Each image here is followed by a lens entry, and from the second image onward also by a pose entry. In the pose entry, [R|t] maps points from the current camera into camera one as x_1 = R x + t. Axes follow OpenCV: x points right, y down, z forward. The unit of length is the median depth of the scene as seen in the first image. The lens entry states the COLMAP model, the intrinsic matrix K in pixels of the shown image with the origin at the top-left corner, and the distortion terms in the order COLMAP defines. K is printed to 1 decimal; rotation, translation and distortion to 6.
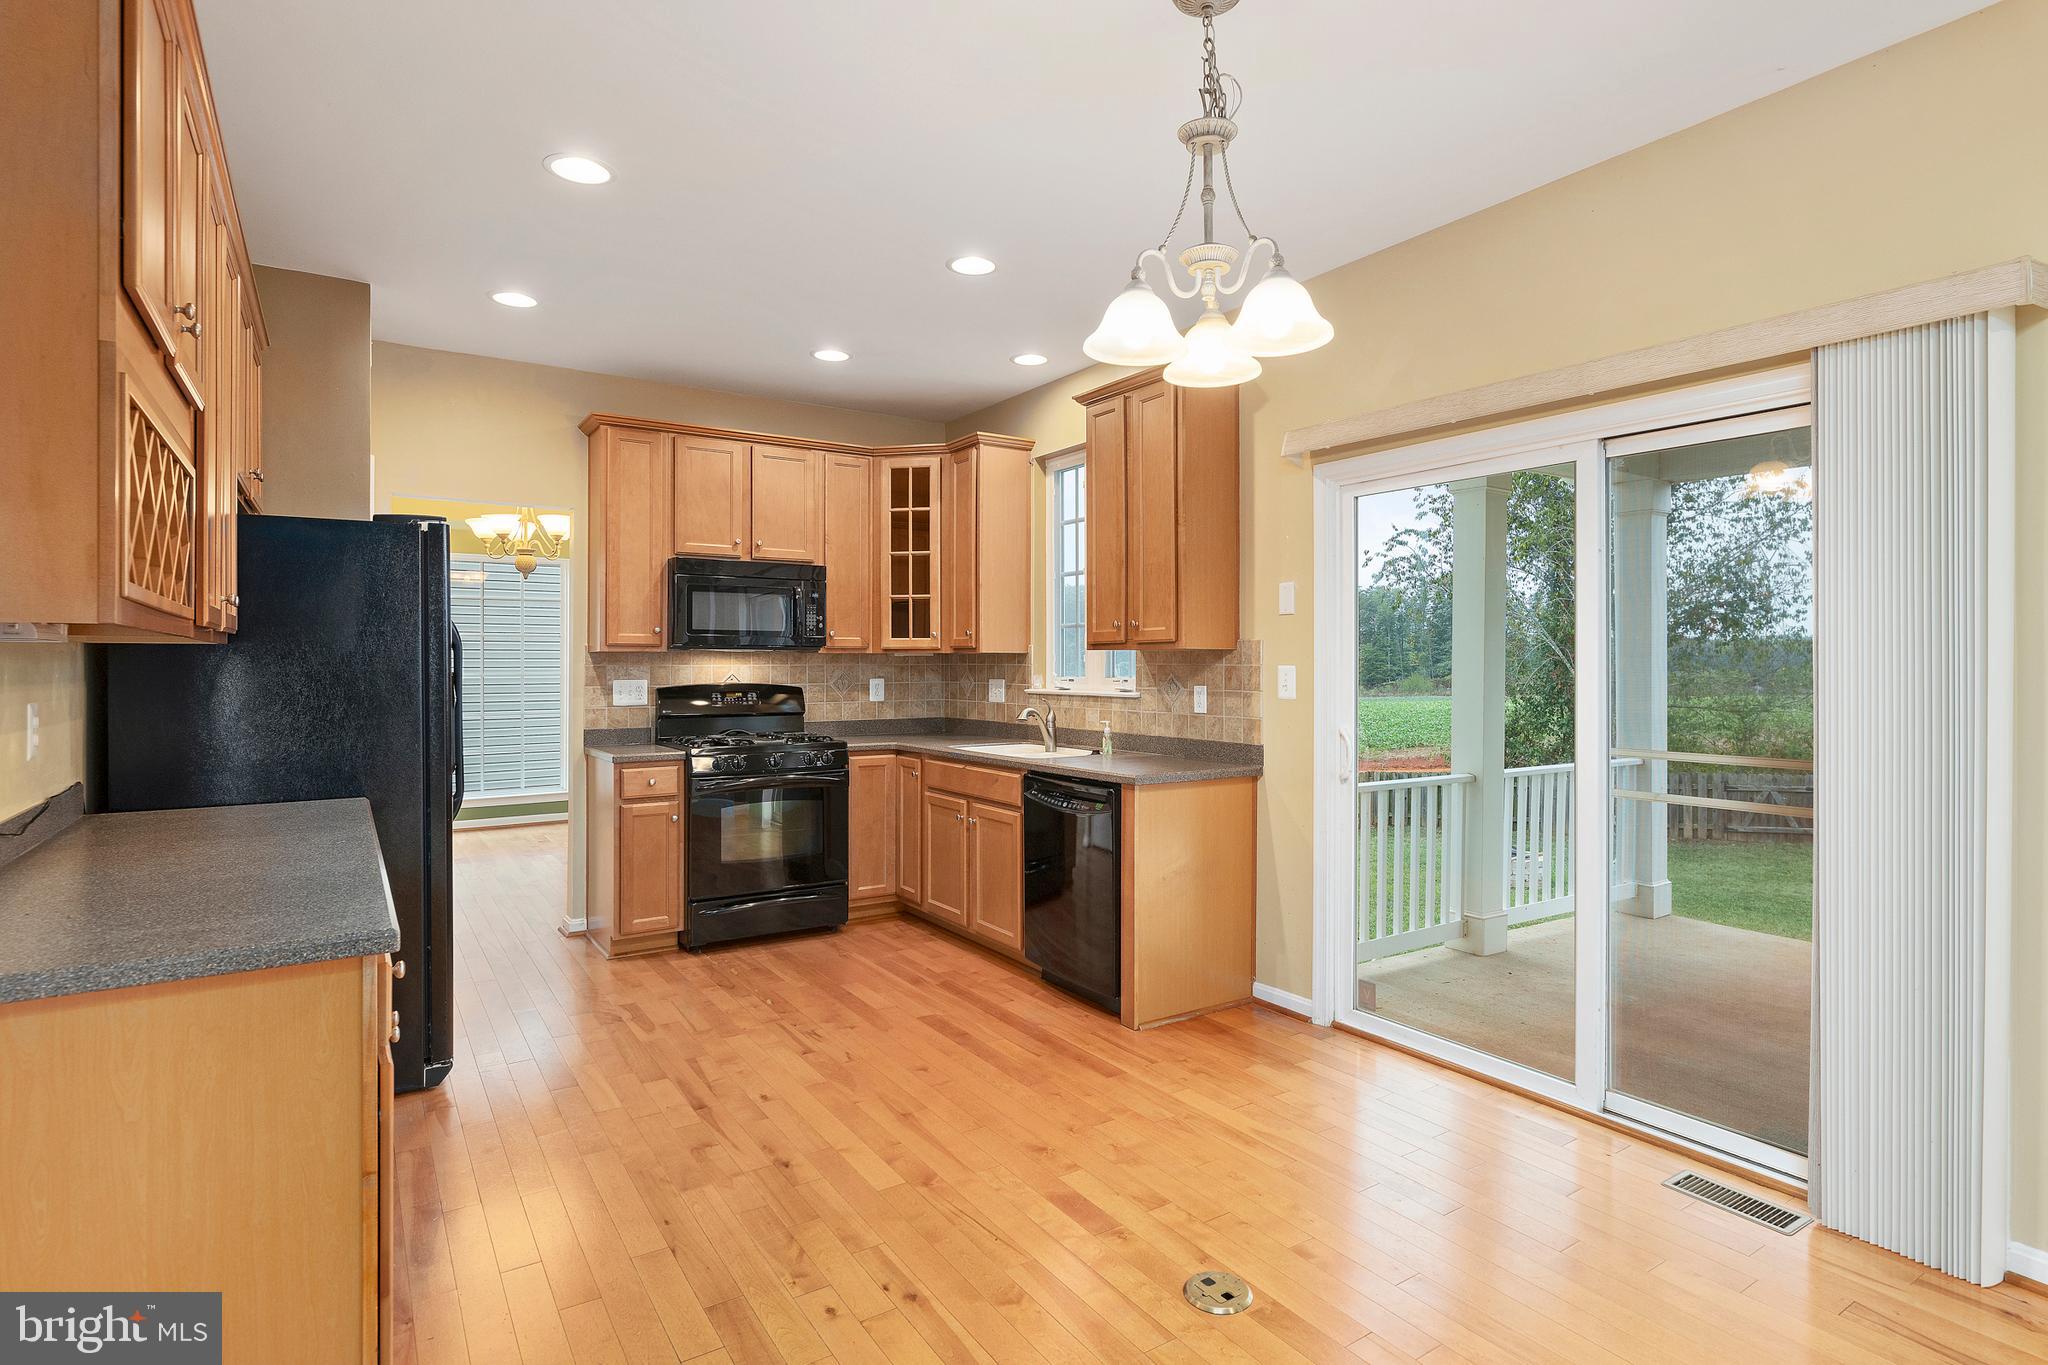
lens RADIAL K [[1032.8, 0, 1030.7], [0, 1032.8, 658.7], [0, 0, 1]] dist [-0.002845, -0.001361]
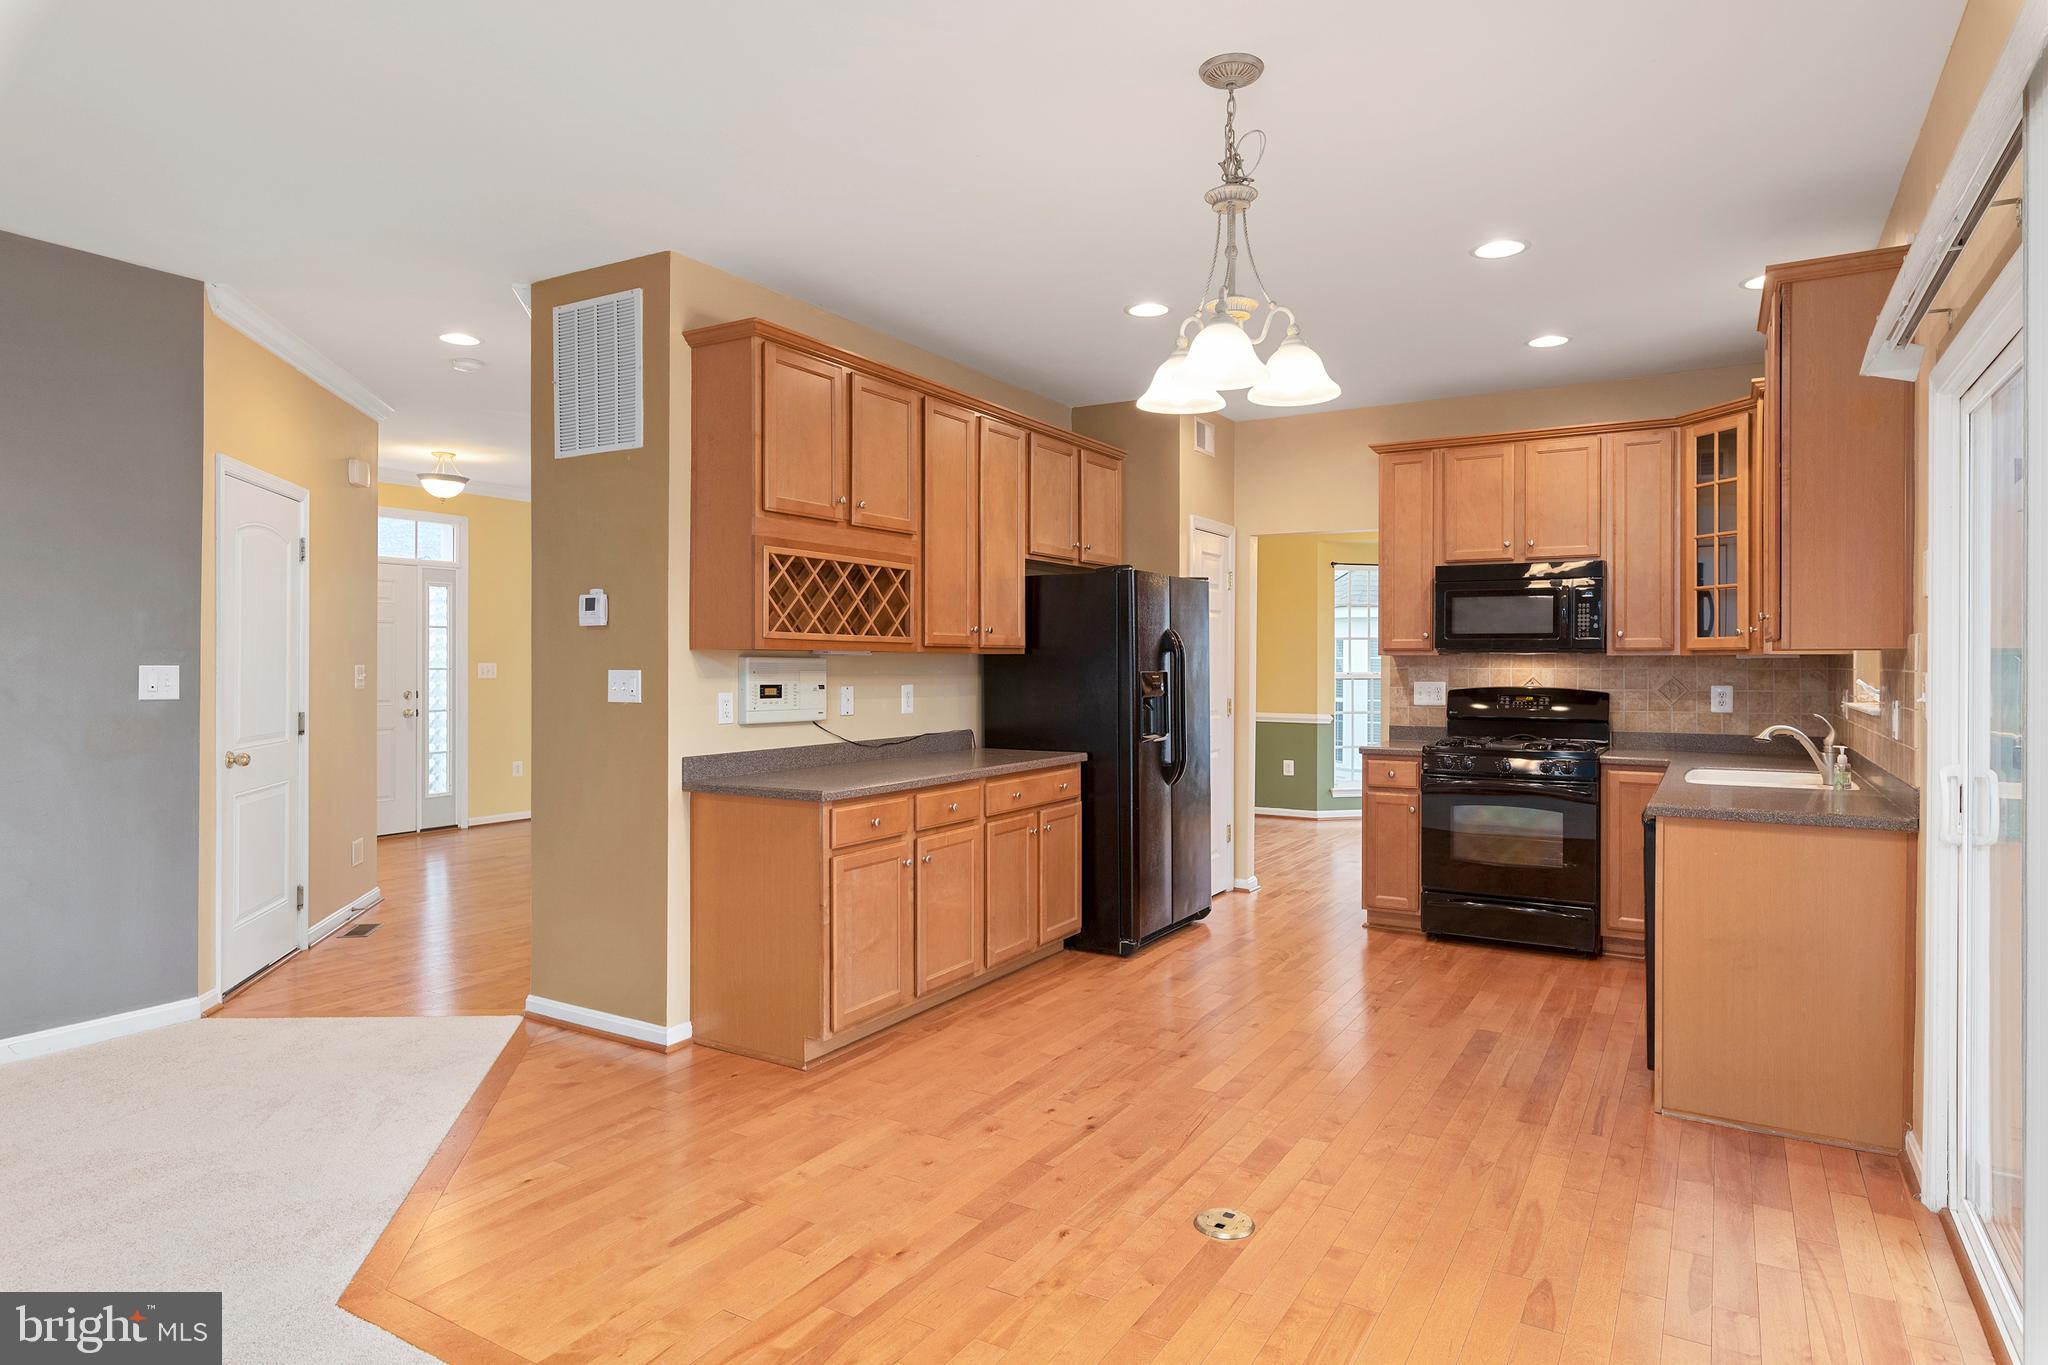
lens RADIAL K [[1148.0, 0, 1038.8], [0, 1148.0, 661.2], [0, 0, 1]] dist [-0.003197, -0.001285]
pose [[0.435603, -0.001263, -0.900138, 0.563256], [0.001593, 0.999999, -0.000632, -0.000800], [0.900138, -0.001159, 0.435604, 0.124226]]
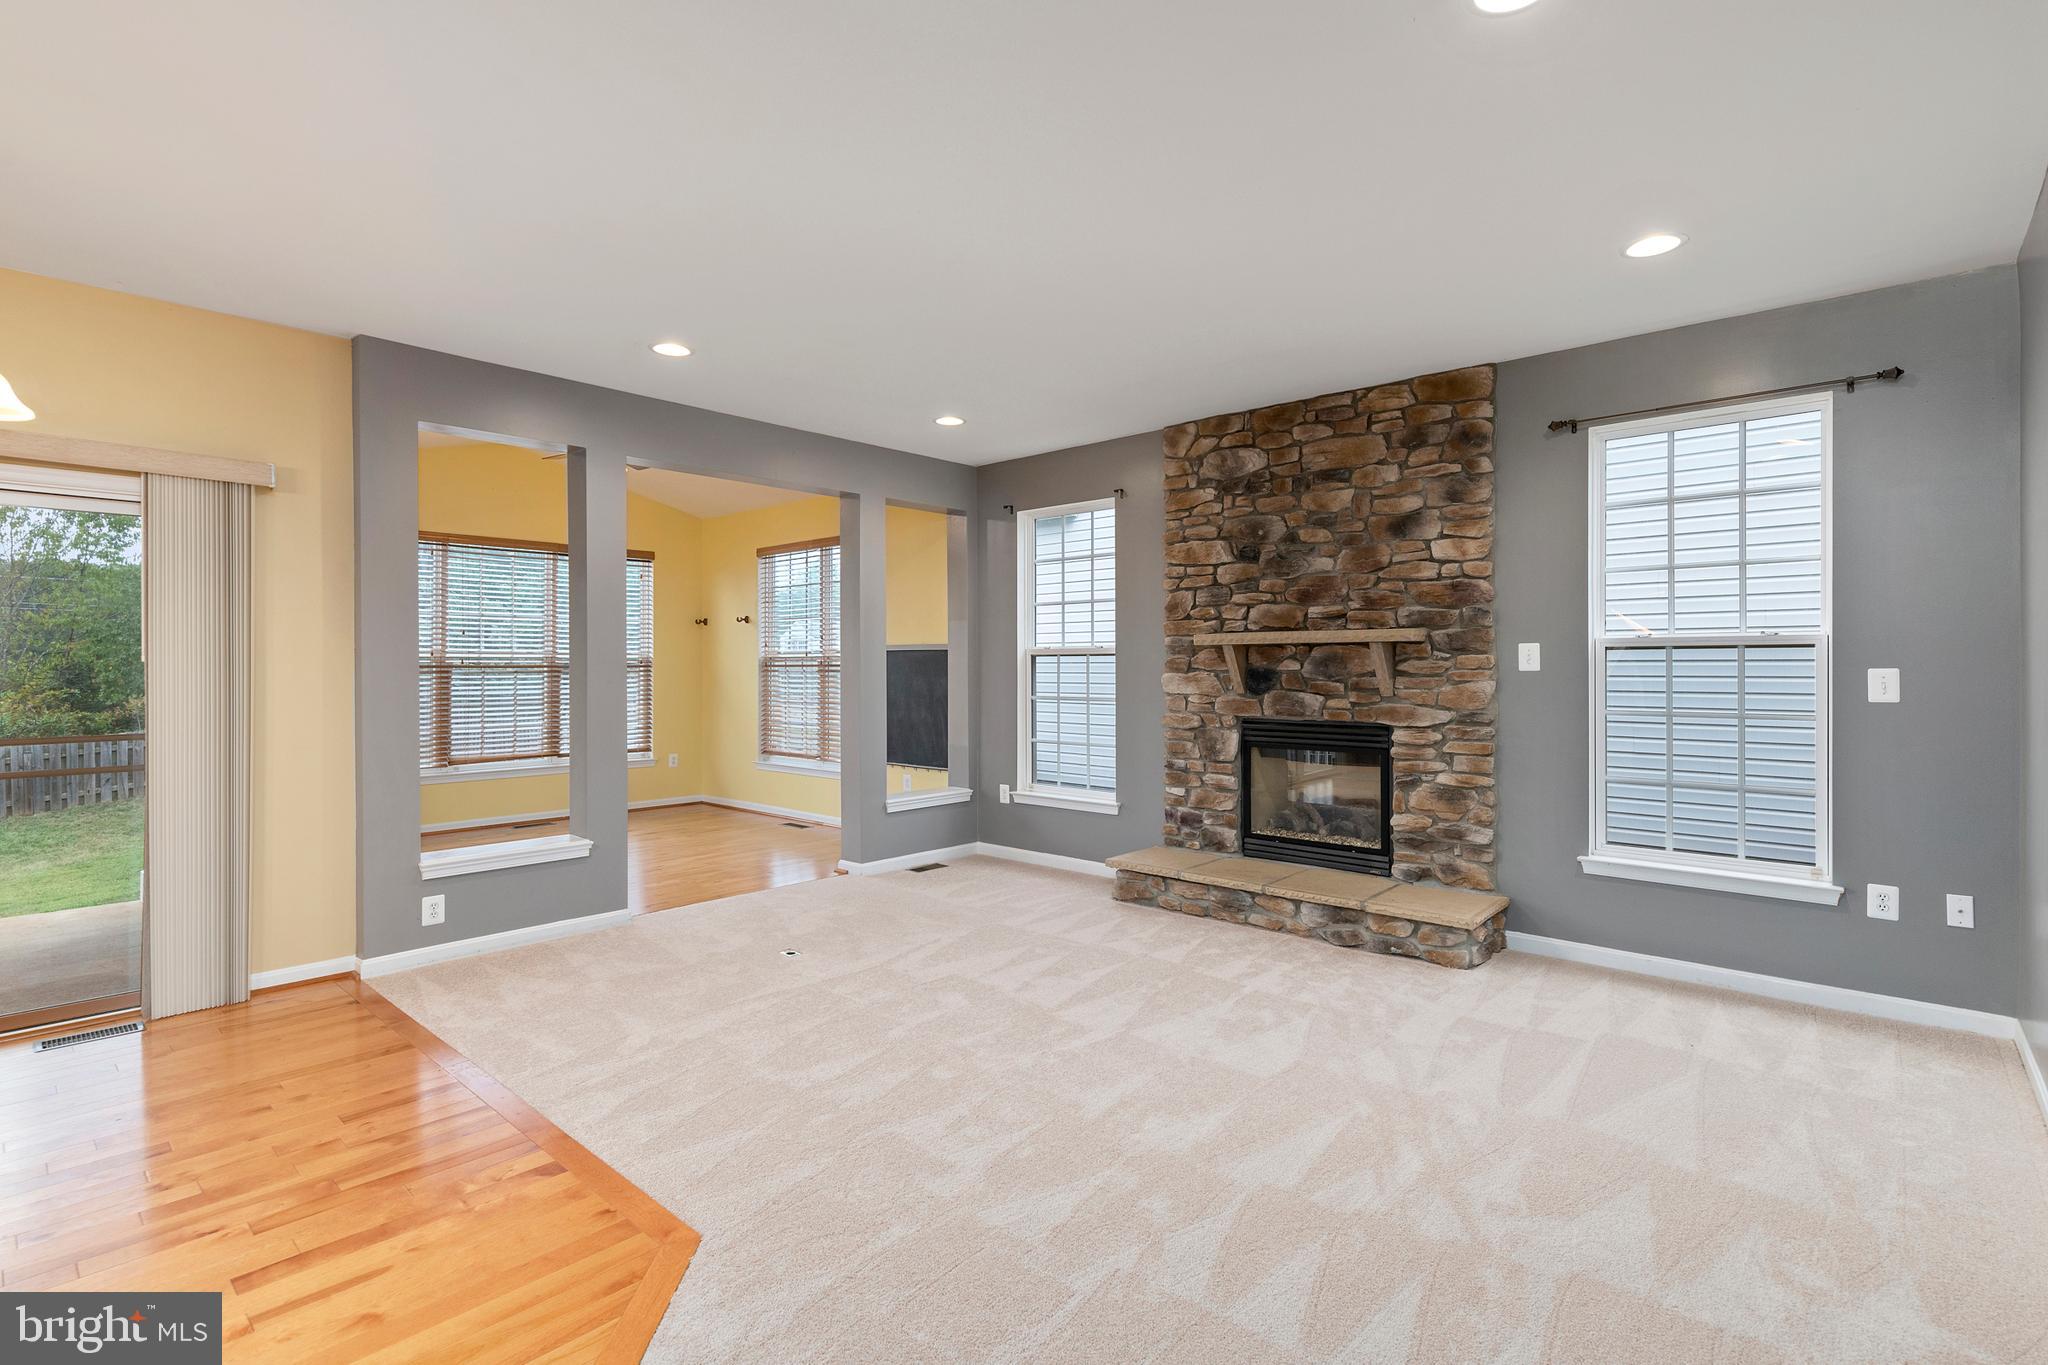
lens RADIAL K [[964.4, 0, 1030.1], [0, 964.4, 664.8], [0, 0, 1]] dist [-0.003858, -0.001664]
pose [[-0.243841, 0.000928, 0.969815, -0.526934], [-0.003759, 0.999991, -0.001902, -0.003448], [-0.969808, -0.004109, -0.243836, 0.022054]]
